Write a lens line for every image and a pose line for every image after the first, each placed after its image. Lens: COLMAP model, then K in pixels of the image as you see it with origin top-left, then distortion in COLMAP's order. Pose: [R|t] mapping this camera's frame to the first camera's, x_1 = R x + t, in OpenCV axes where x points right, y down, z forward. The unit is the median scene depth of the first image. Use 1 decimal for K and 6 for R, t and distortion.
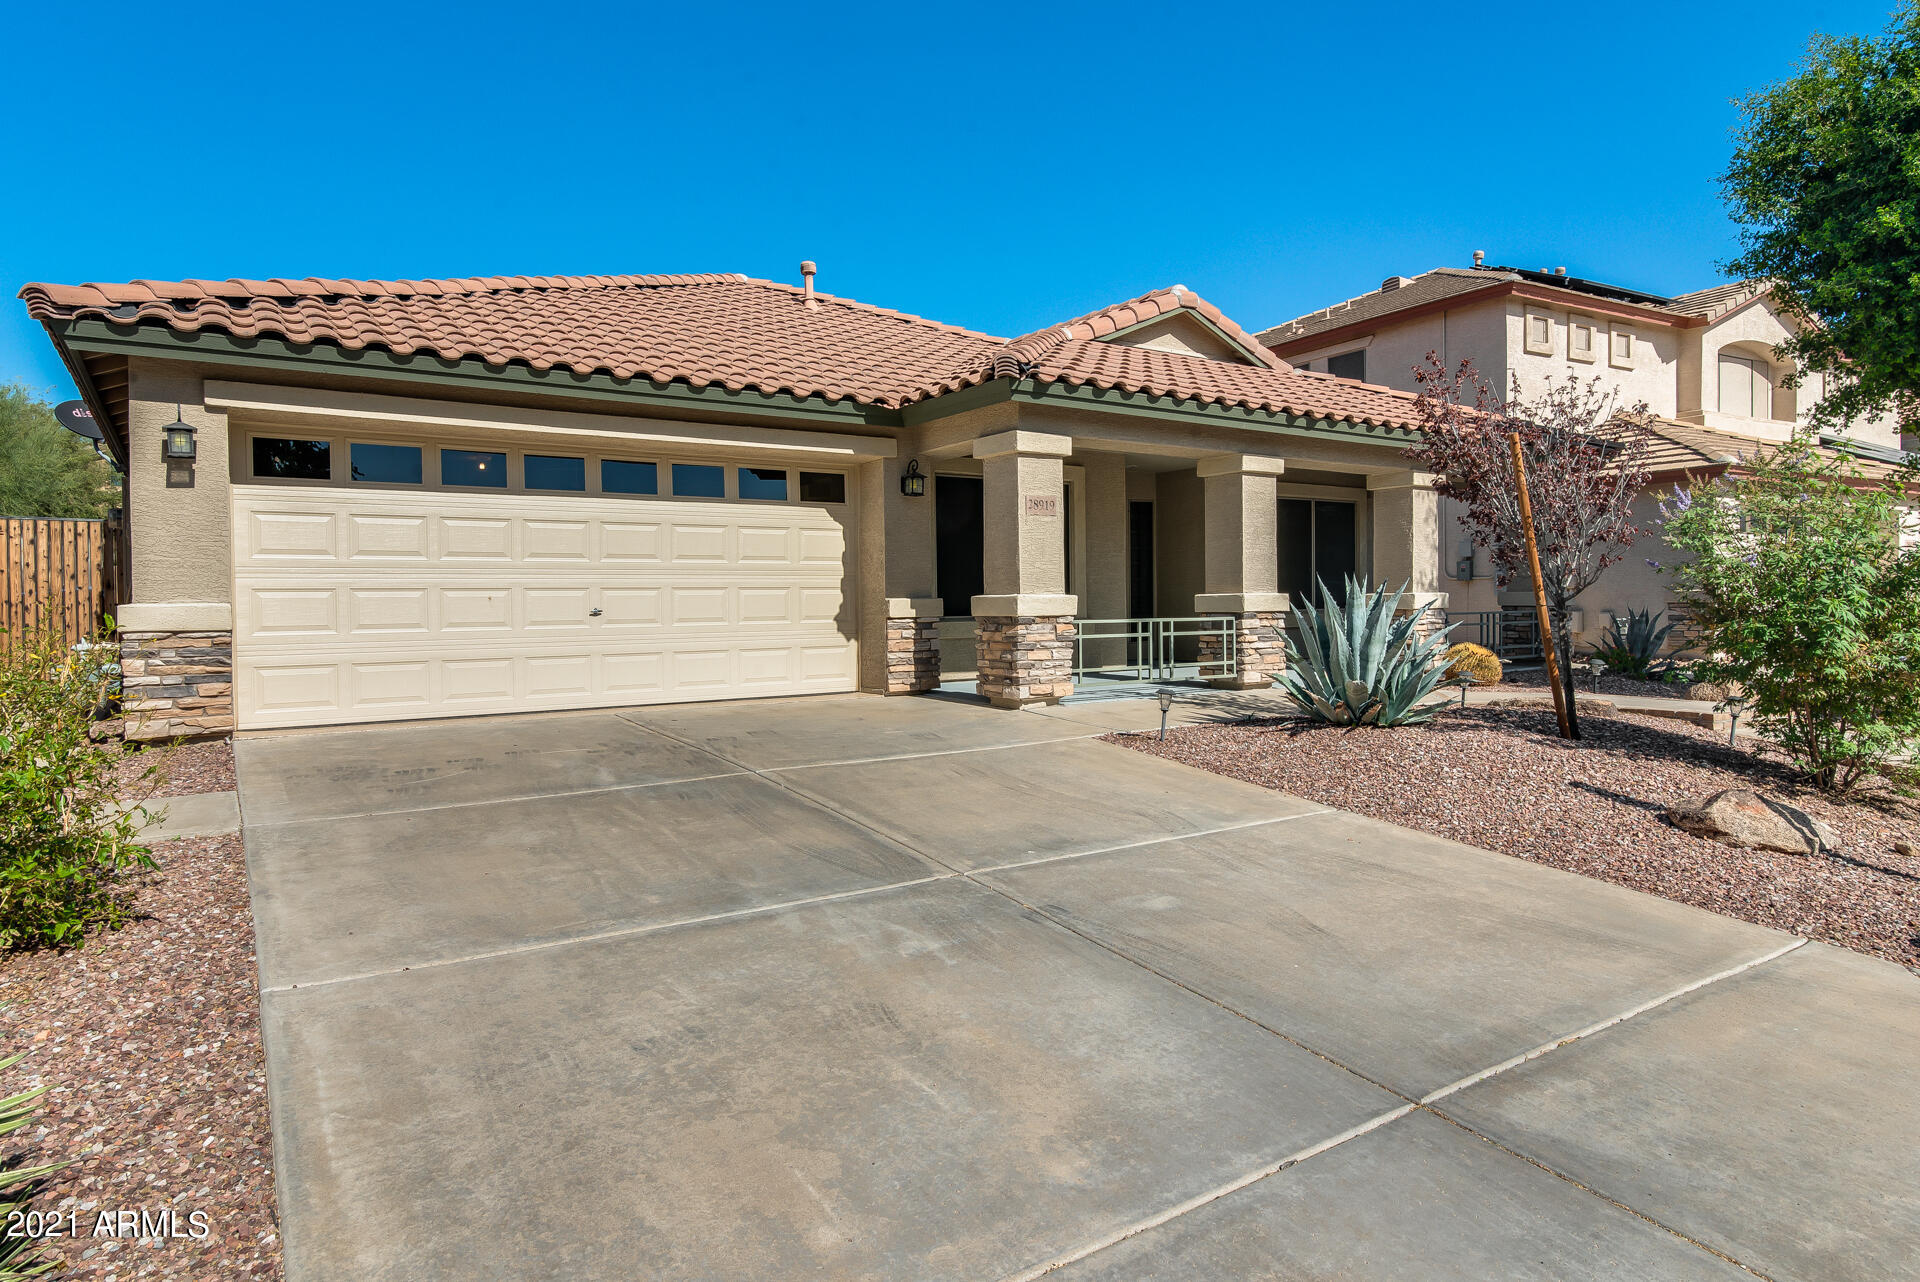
lens RADIAL K [[977.2, 0, 955.3], [0, 977.2, 625.5], [0, 0, 1]] dist [0.010006, 0.000246]
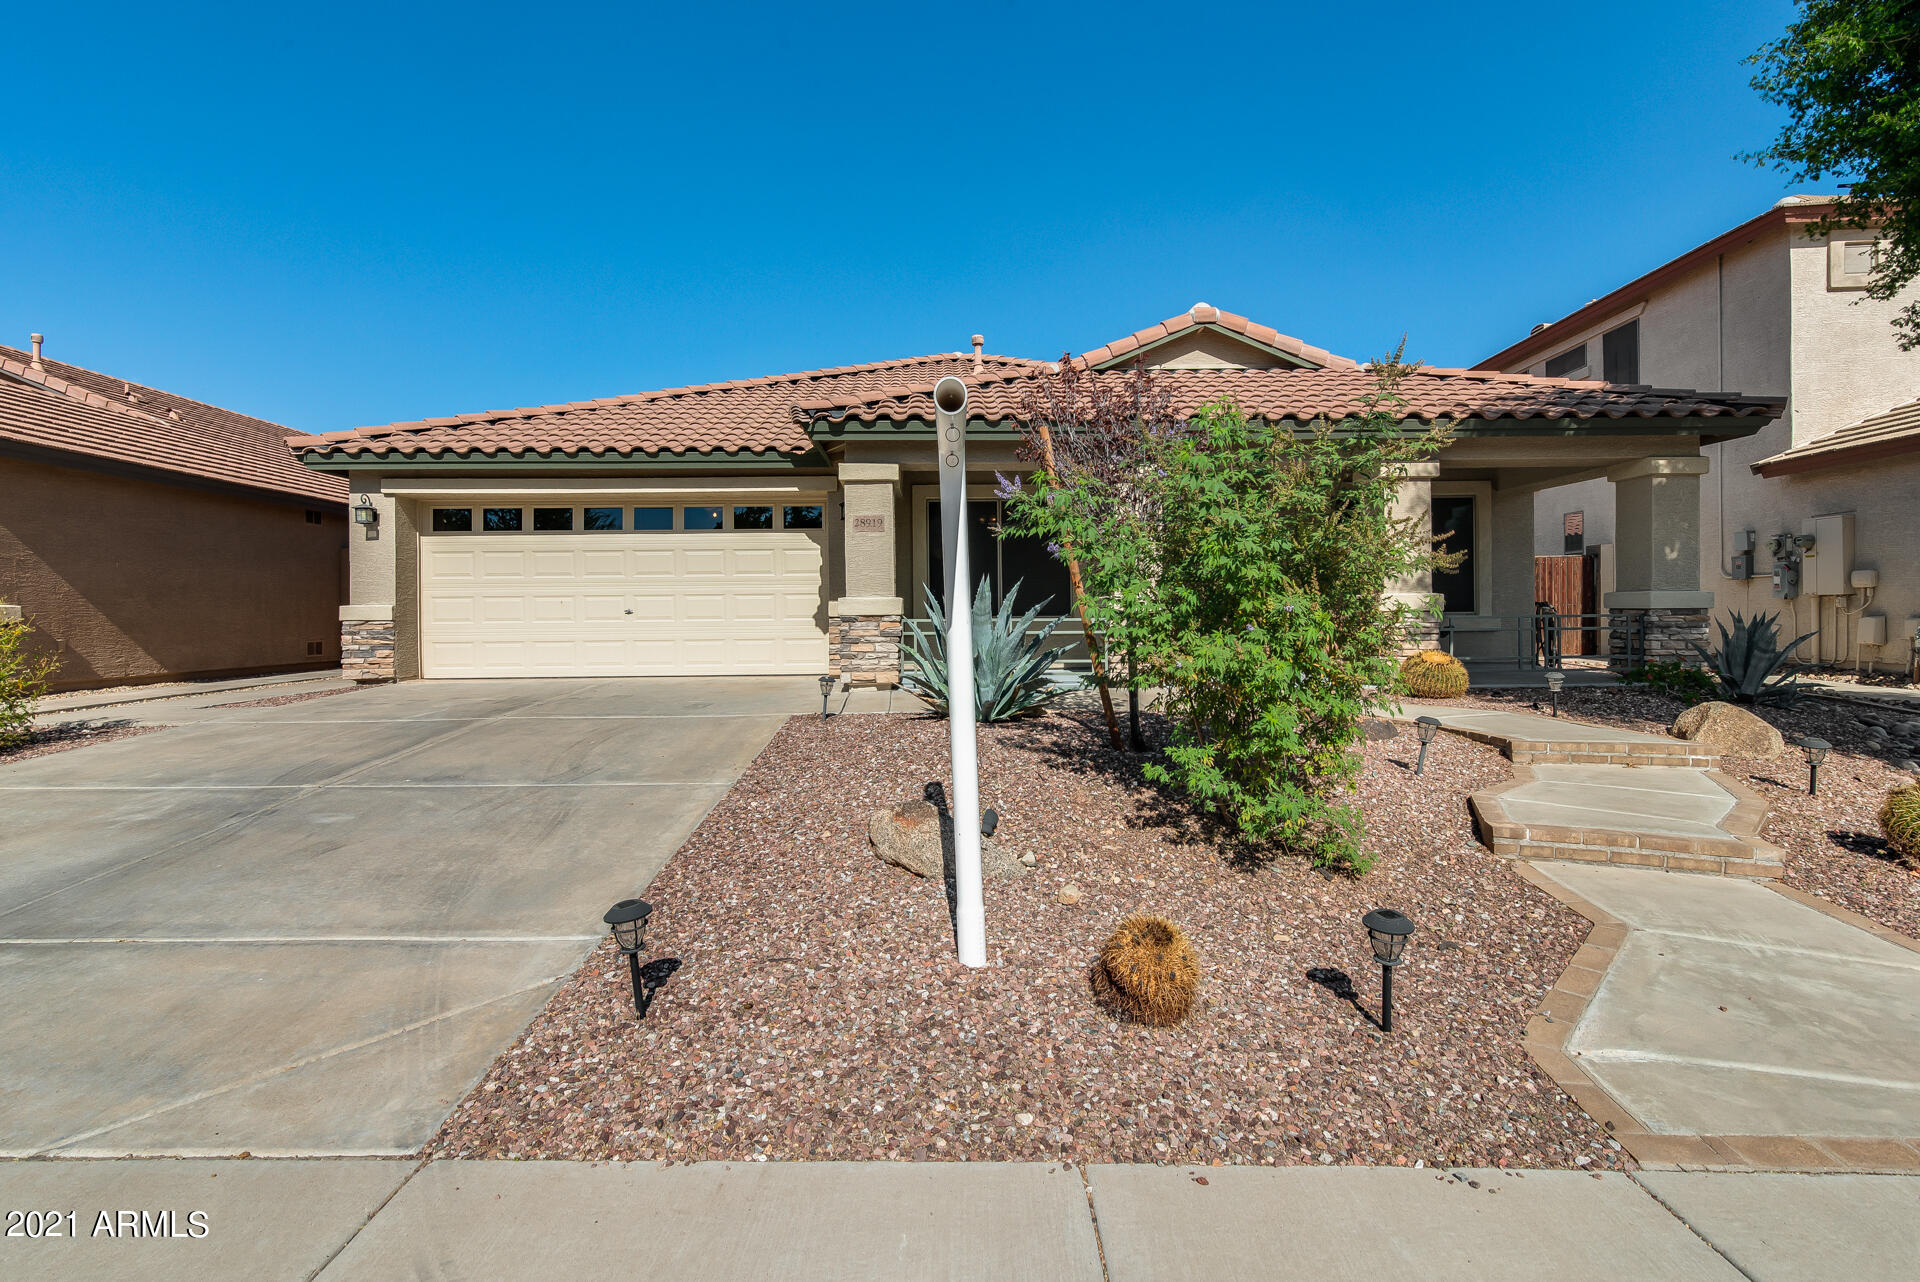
lens RADIAL K [[791.7, 0, 957.8], [0, 791.7, 633.9], [0, 0, 1]] dist [0.006187, 0.000036]
pose [[0.870449, 0.016115, -0.491994, 0.654452], [-0.011749, 0.999859, 0.011964, 0.000124], [0.492118, -0.004634, 0.870516, 0.201749]]
